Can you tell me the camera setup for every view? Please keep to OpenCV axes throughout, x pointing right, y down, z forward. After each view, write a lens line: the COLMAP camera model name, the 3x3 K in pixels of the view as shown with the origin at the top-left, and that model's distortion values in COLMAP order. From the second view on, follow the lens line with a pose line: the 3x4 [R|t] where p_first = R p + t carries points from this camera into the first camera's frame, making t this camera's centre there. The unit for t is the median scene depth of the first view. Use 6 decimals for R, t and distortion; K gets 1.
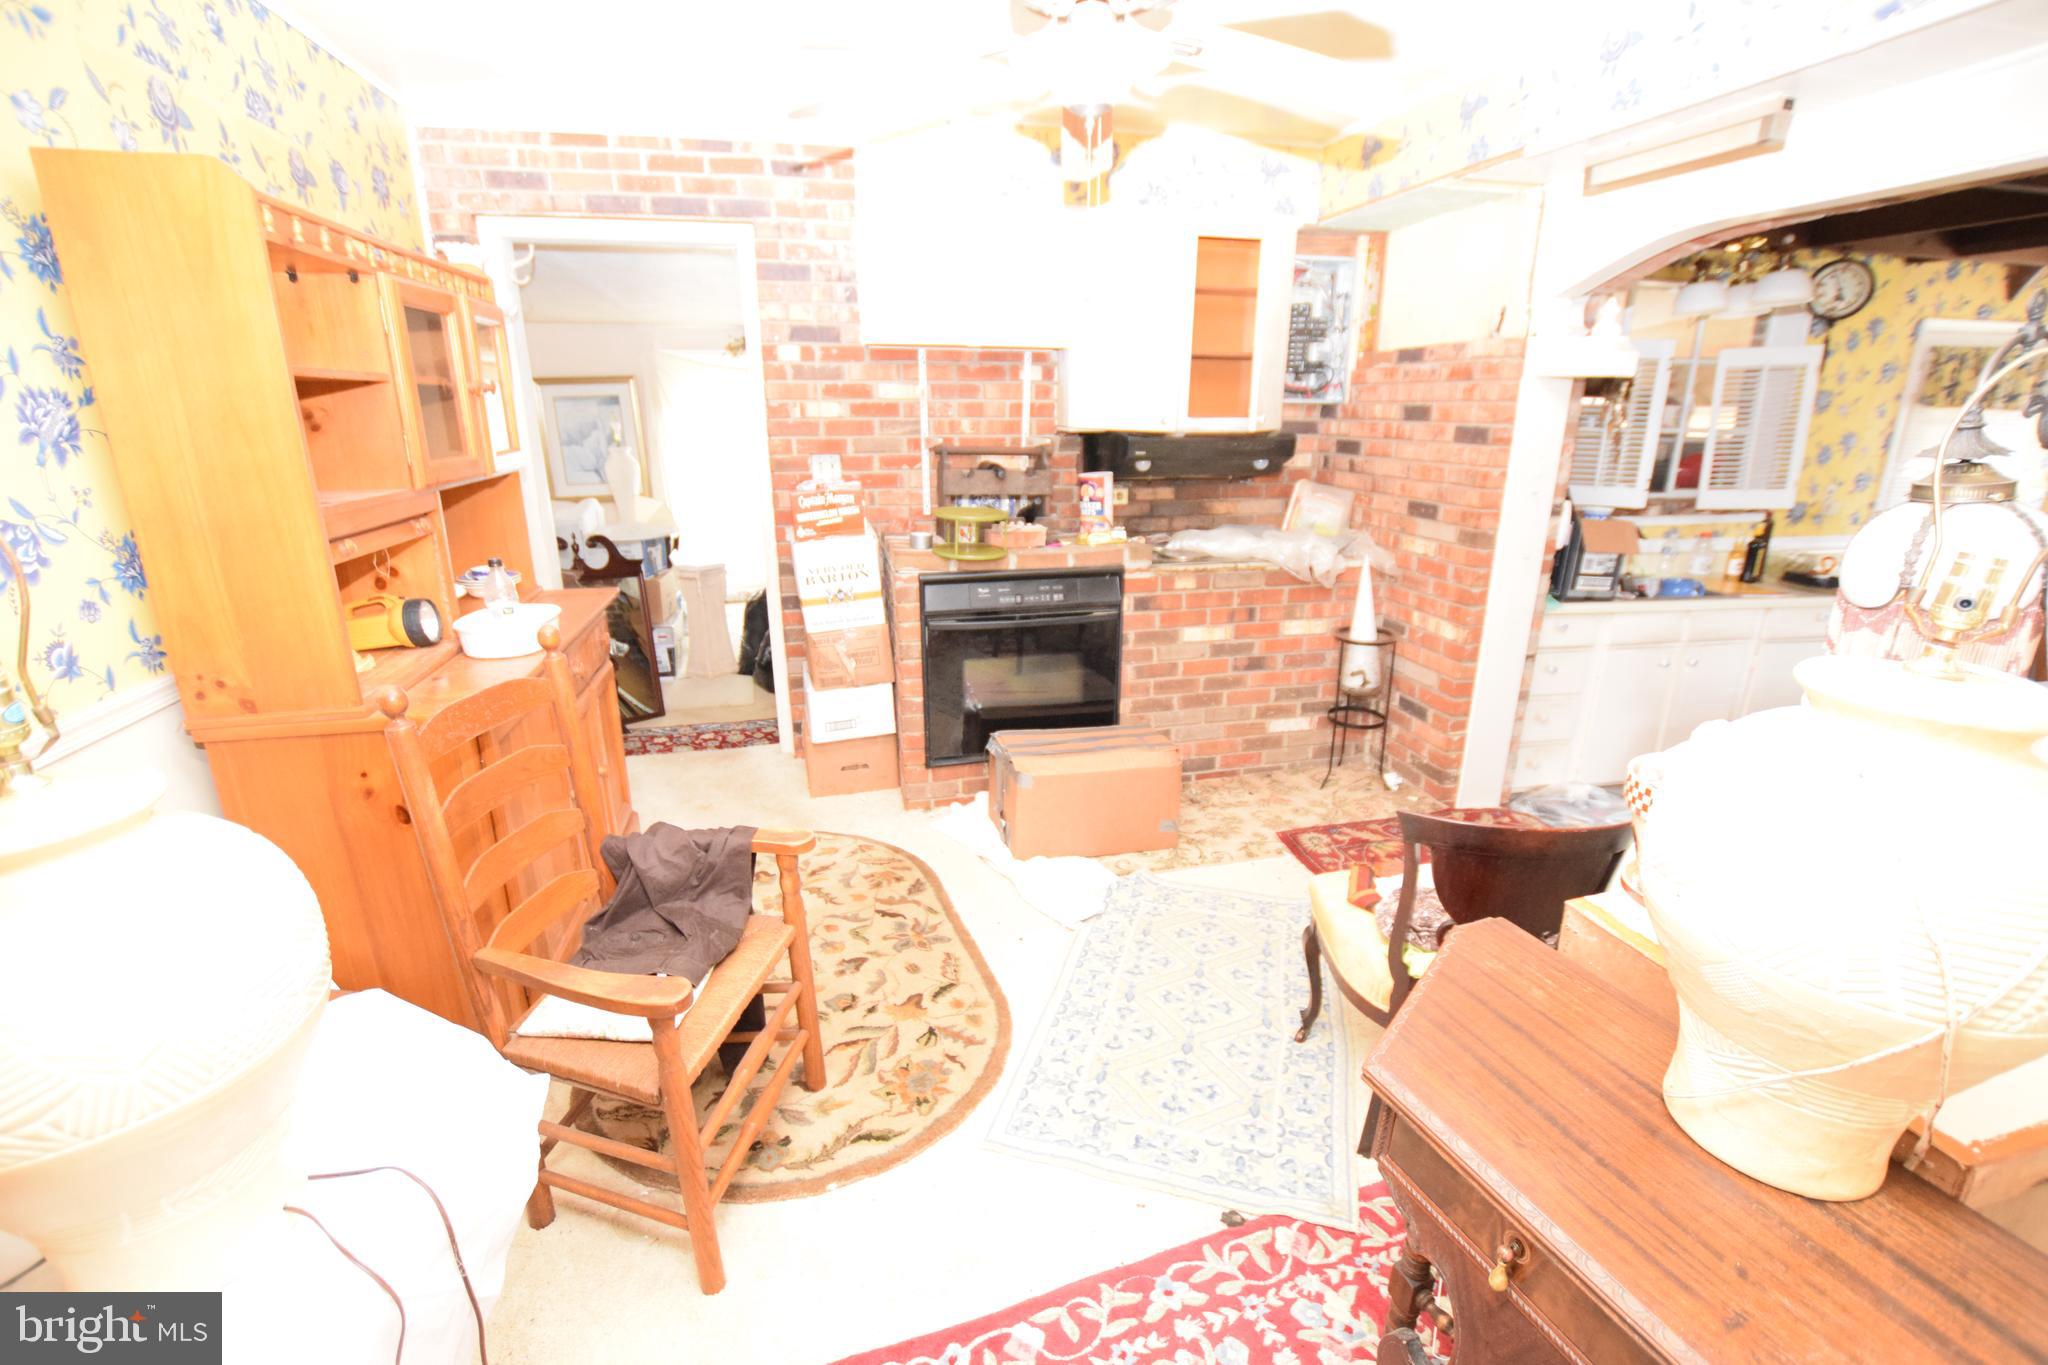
lens RADIAL K [[897.3, 0, 1018.1], [0, 897.3, 670.6], [0, 0, 1]] dist [-0.021740, 0.002384]
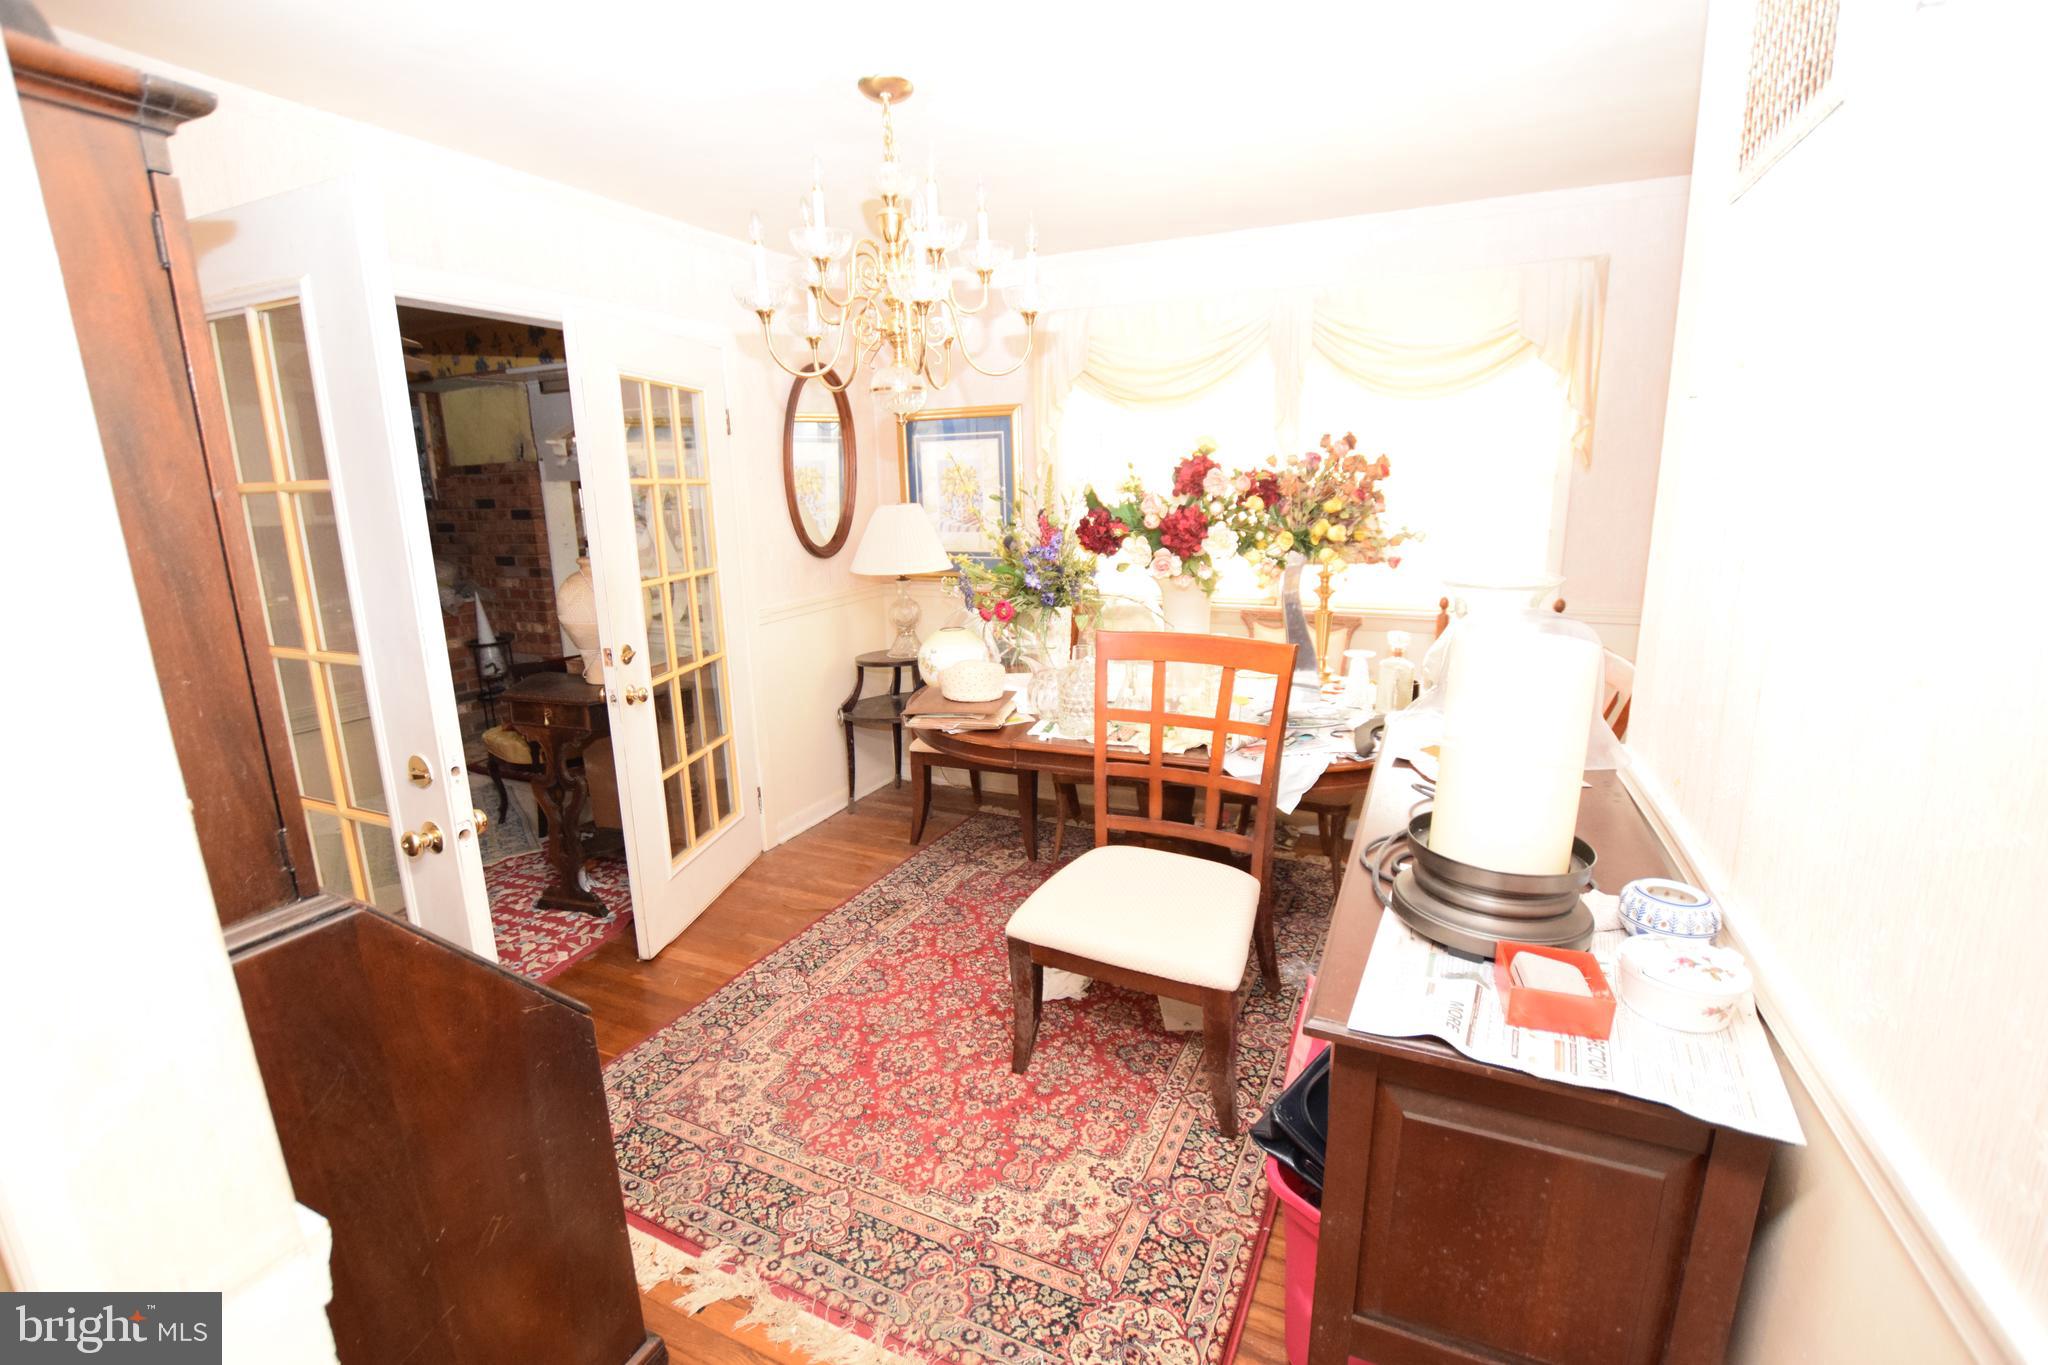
lens RADIAL K [[897.3, 0, 1022.3], [0, 897.3, 682.9], [0, 0, 1]] dist [-0.021740, 0.002384]
pose [[0.607779, -0.186101, 0.771991, -0.280566], [0.249501, 0.967673, 0.036845, 0.217641], [-0.753893, 0.170219, 0.634564, -0.731721]]
